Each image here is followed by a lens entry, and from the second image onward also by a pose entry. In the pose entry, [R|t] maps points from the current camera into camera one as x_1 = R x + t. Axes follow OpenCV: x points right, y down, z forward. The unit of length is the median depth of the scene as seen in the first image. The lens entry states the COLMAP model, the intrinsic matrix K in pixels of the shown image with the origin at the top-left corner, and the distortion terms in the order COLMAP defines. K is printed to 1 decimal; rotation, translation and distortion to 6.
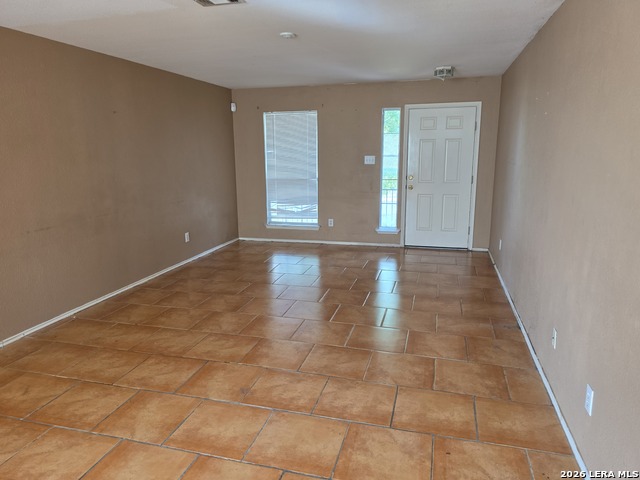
lens RADIAL K [[439.2, 0, 316.7], [0, 439.2, 240.3], [0, 0, 1]] dist [0.092522, -0.116775]
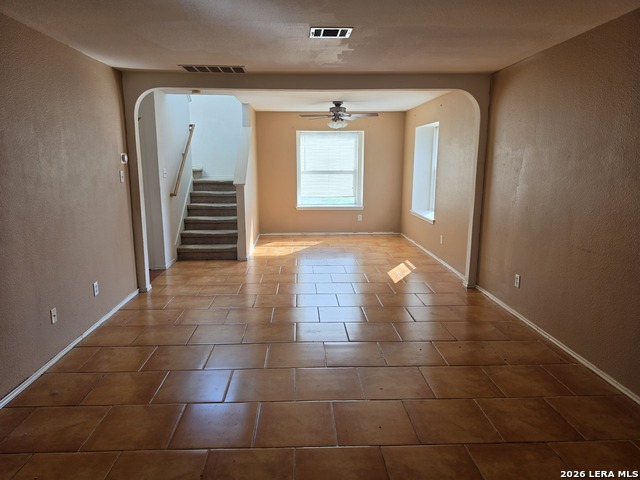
lens RADIAL K [[439.2, 0, 316.7], [0, 439.2, 240.3], [0, 0, 1]] dist [0.092522, -0.116775]
pose [[-0.949739, 0.069946, -0.305130, 0.135862], [-0.051116, 0.926986, 0.371597, -0.318321], [0.308842, 0.368517, -0.876819, 1.497684]]
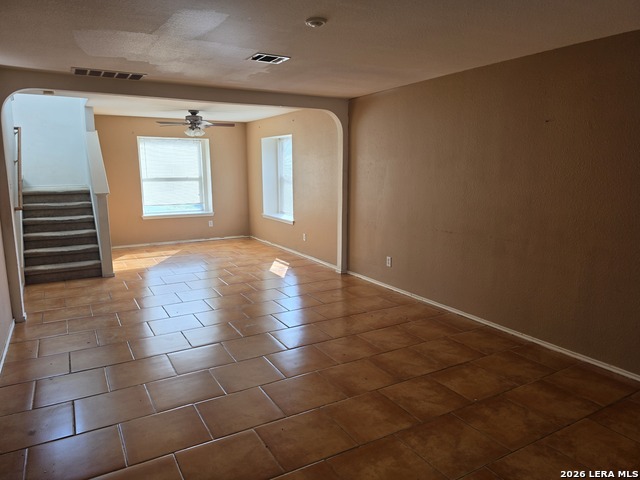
lens RADIAL K [[439.2, 0, 316.7], [0, 439.2, 240.3], [0, 0, 1]] dist [0.092522, -0.116775]
pose [[-0.697475, 0.135352, -0.703711, 0.468347], [-0.134467, 0.939838, 0.314044, -0.317412], [0.703880, 0.313664, -0.637313, 1.438685]]
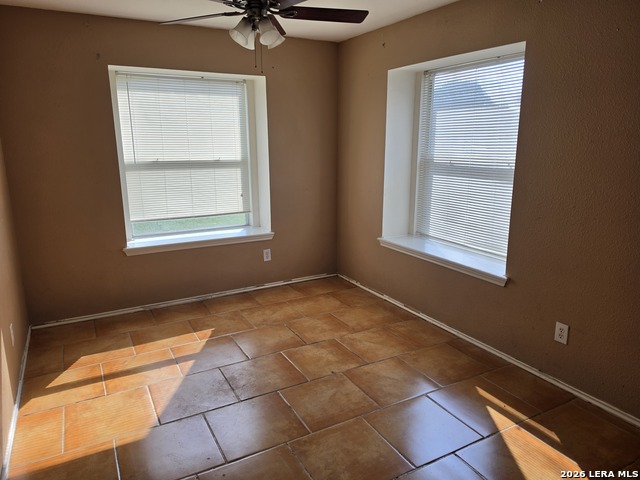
lens RADIAL K [[439.2, 0, 316.7], [0, 439.2, 240.3], [0, 0, 1]] dist [0.092522, -0.116775]
pose [[-0.709940, 0.176285, -0.681842, -0.090416], [-0.129988, 0.918731, 0.372877, -0.079713], [0.692162, 0.353352, -0.629329, 0.370652]]
